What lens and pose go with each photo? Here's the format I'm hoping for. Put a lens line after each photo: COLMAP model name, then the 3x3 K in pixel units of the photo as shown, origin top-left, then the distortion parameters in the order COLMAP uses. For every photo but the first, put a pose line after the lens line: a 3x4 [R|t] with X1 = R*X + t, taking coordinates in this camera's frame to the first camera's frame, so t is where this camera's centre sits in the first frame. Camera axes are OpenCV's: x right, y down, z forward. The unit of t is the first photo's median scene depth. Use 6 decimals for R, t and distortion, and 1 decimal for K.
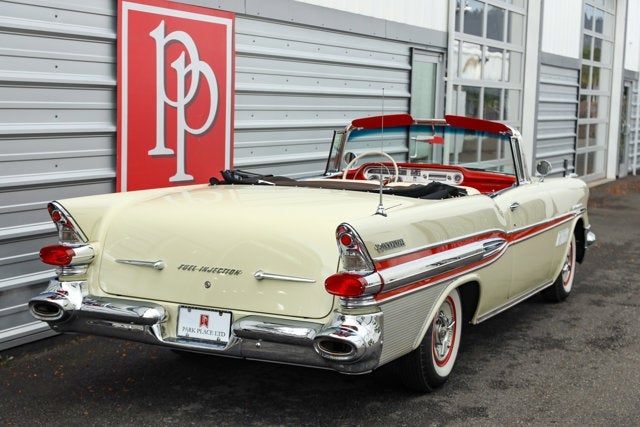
lens RADIAL K [[1026.6, 0, 318.9], [0, 1026.6, 235.6], [0, 0, 1]] dist [0.045876, 0.000000]
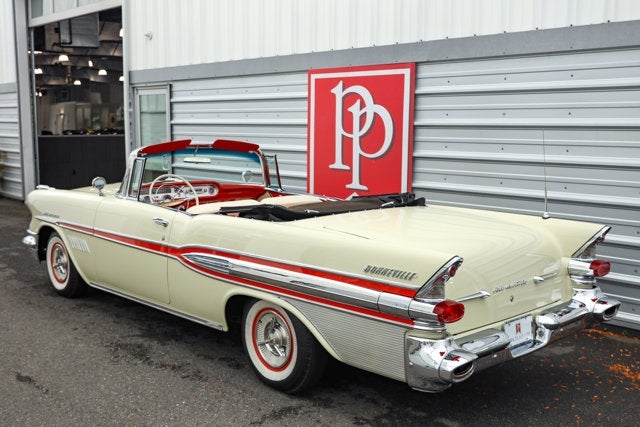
lens RADIAL K [[714.1, 0, 316.0], [0, 714.1, 213.6], [0, 0, 1]] dist [0.043137, 0.000000]
pose [[-0.349869, 0.089753, -0.932489, 0.807448], [-0.137739, 0.979653, 0.145972, -0.154714], [0.926617, 0.179511, -0.330388, 1.259818]]
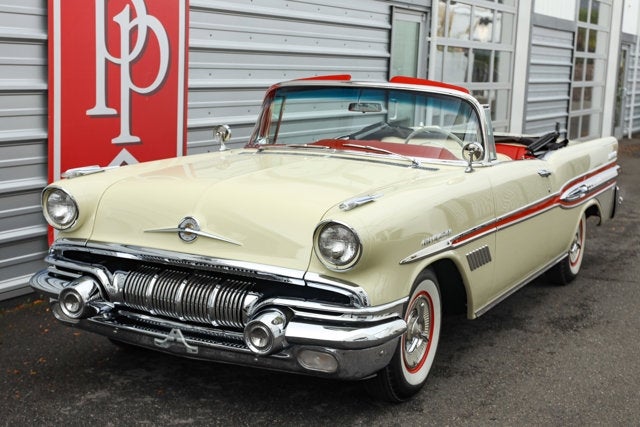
lens RADIAL K [[985.0, 0, 299.7], [0, 985.0, 246.0], [0, 0, 1]] dist [0.007079, 0.000000]
pose [[0.999466, 0.018060, -0.027247, 0.048609], [-0.016499, 0.998268, 0.056464, -0.011303], [0.028220, -0.055985, 0.998033, 0.085720]]
